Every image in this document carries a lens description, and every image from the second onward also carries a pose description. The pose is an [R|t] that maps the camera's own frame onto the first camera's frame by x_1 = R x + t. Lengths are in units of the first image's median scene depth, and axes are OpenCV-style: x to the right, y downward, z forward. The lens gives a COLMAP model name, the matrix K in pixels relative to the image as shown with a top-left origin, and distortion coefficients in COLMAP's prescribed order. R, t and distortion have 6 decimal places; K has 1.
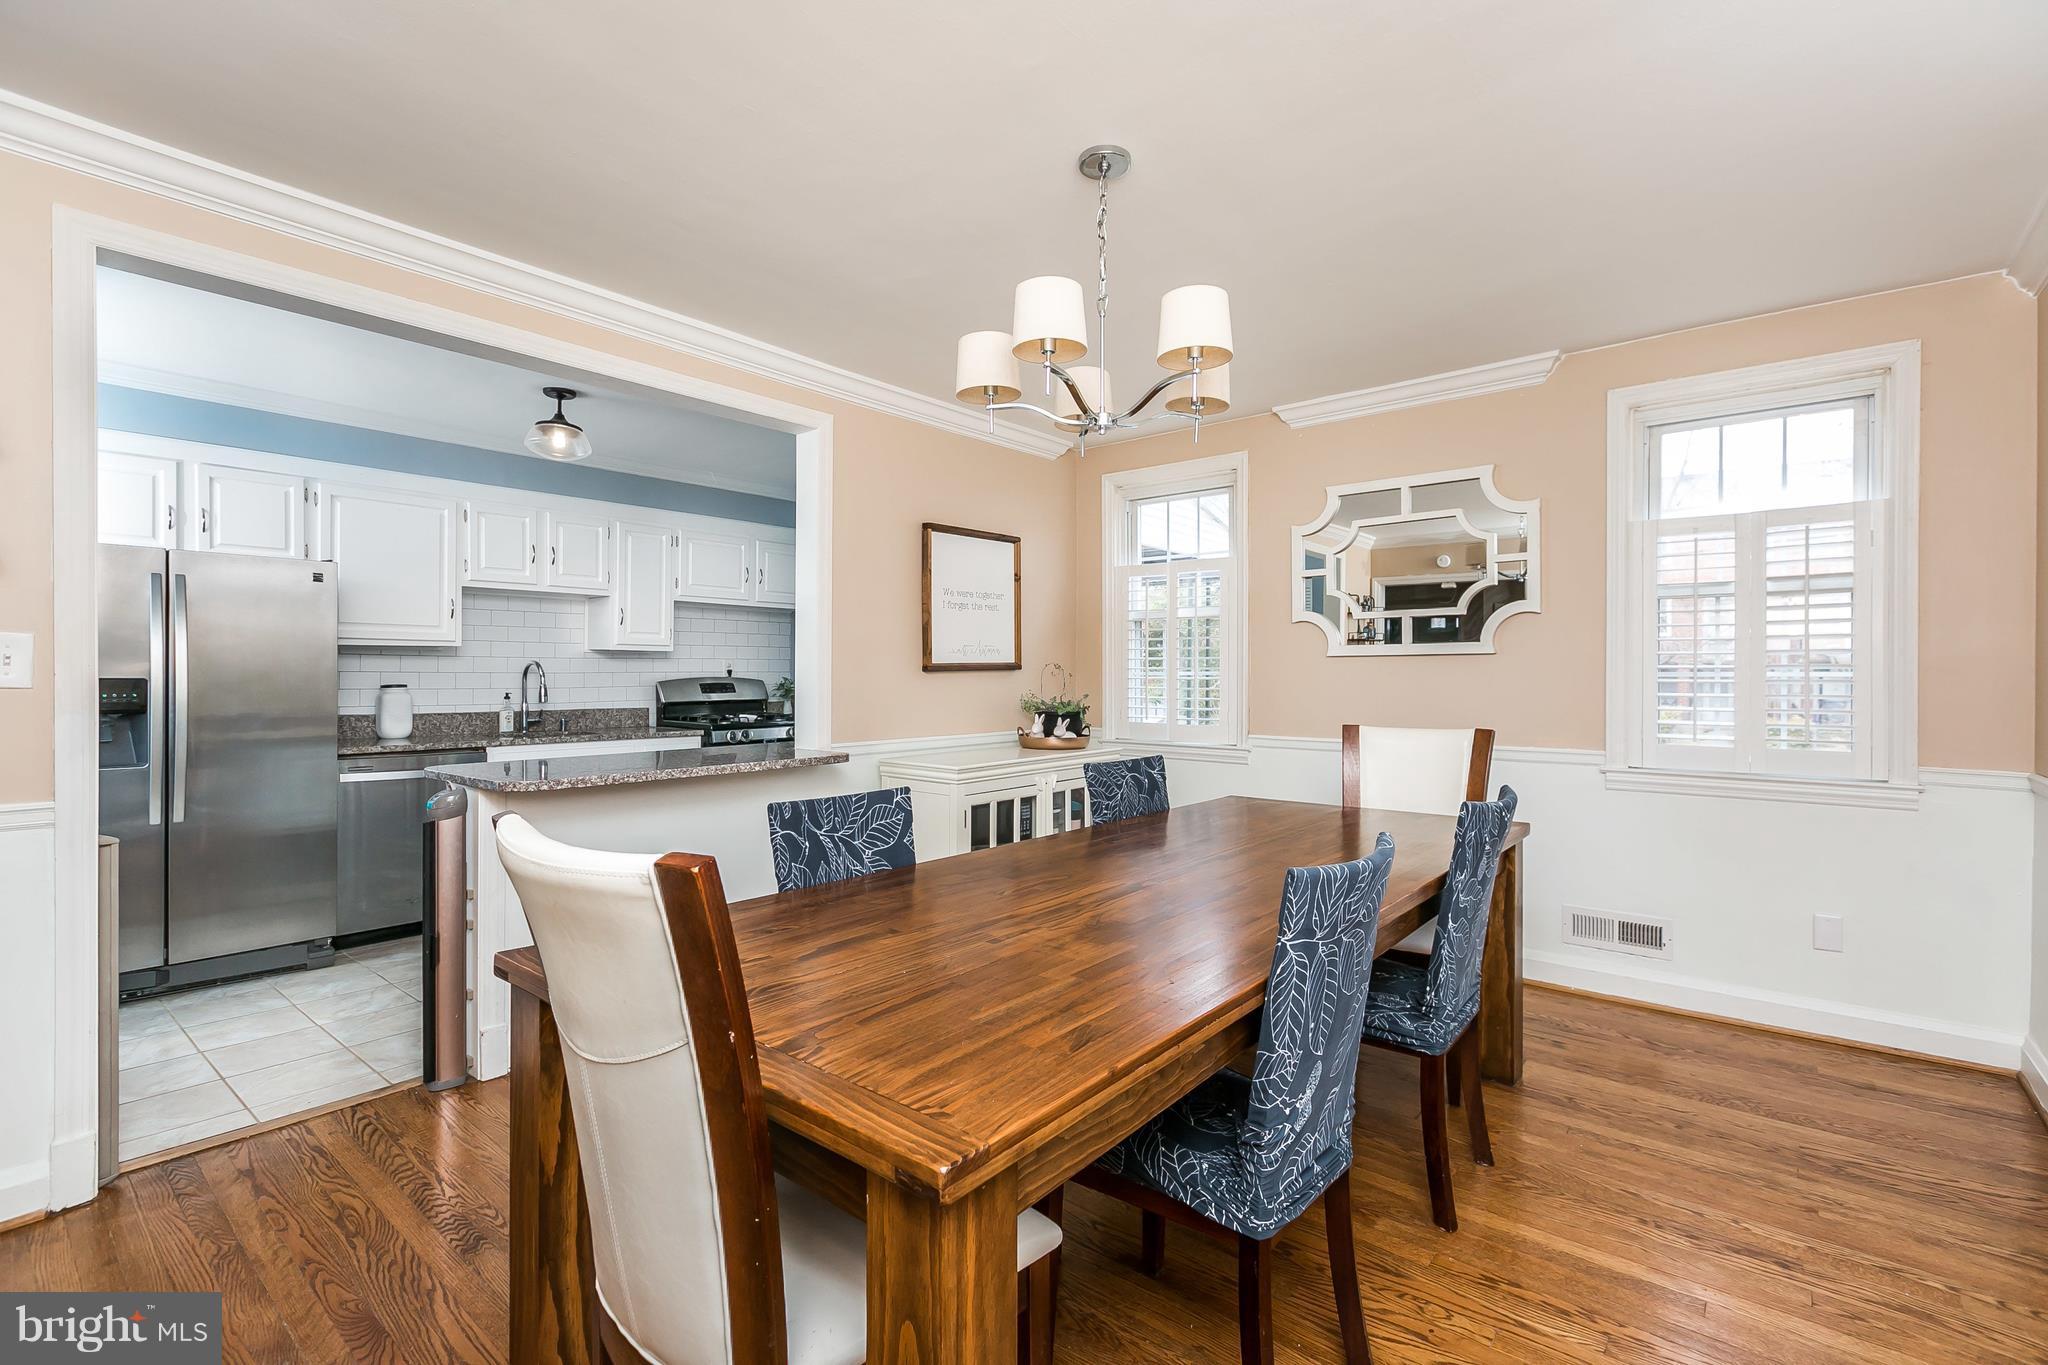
lens RADIAL K [[923.7, 0, 1019.5], [0, 923.7, 670.8], [0, 0, 1]] dist [-0.000762, 0.000169]
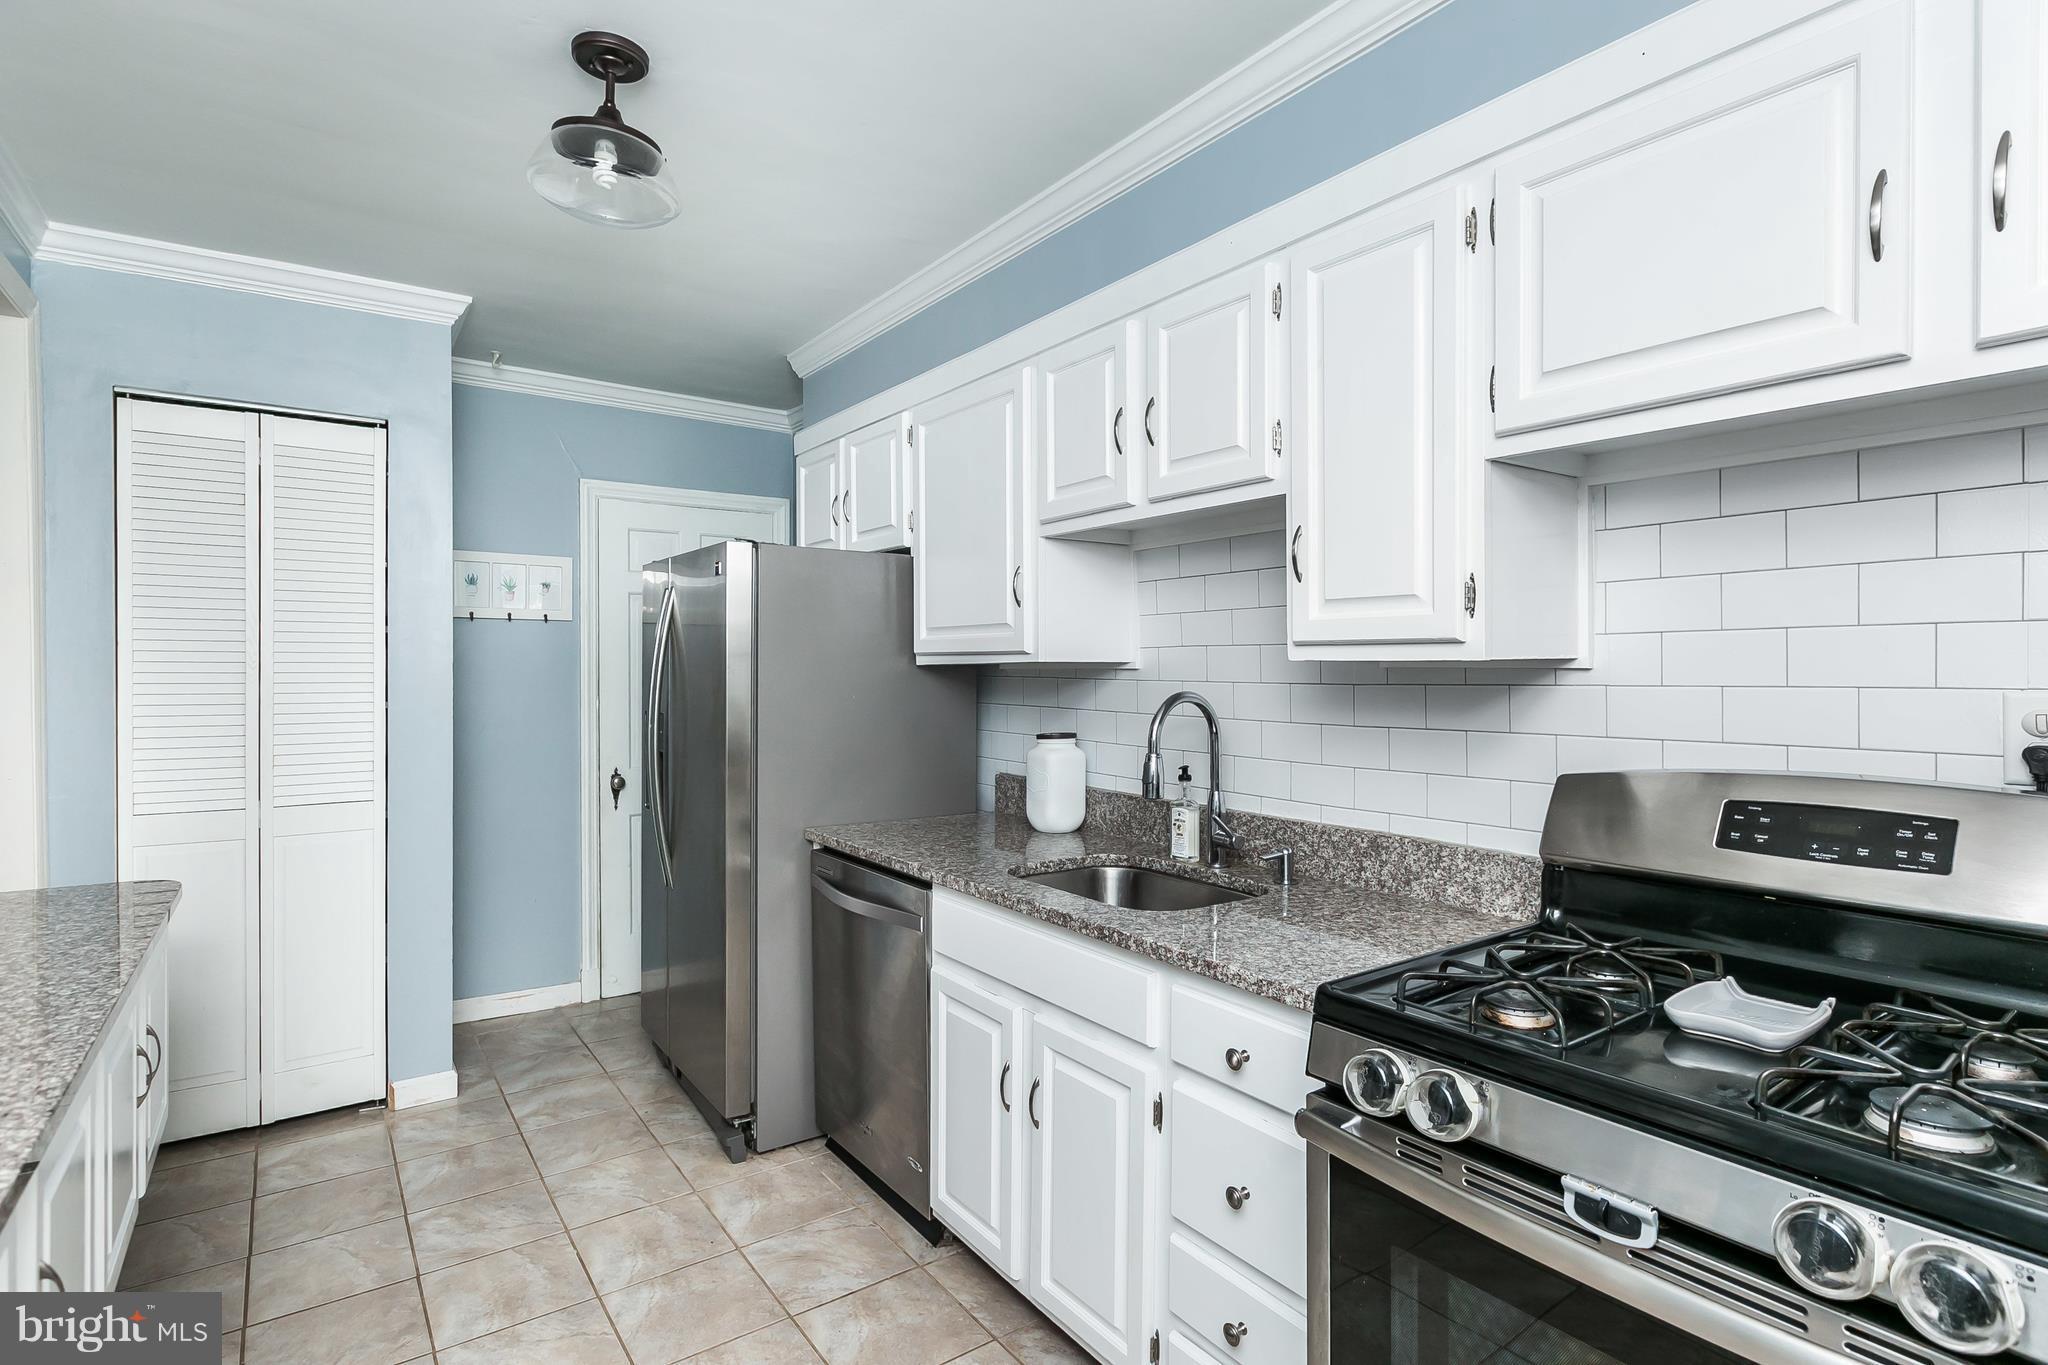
lens RADIAL K [[1021.7, 0, 1024.0], [0, 1021.7, 676.8], [0, 0, 1]] dist [-0.000978, 0.000438]
pose [[-0.256946, 0.009154, -0.966383, -0.093285], [0.004024, 0.999957, 0.008402, -0.021173], [0.966418, -0.001730, -0.256971, 1.150606]]
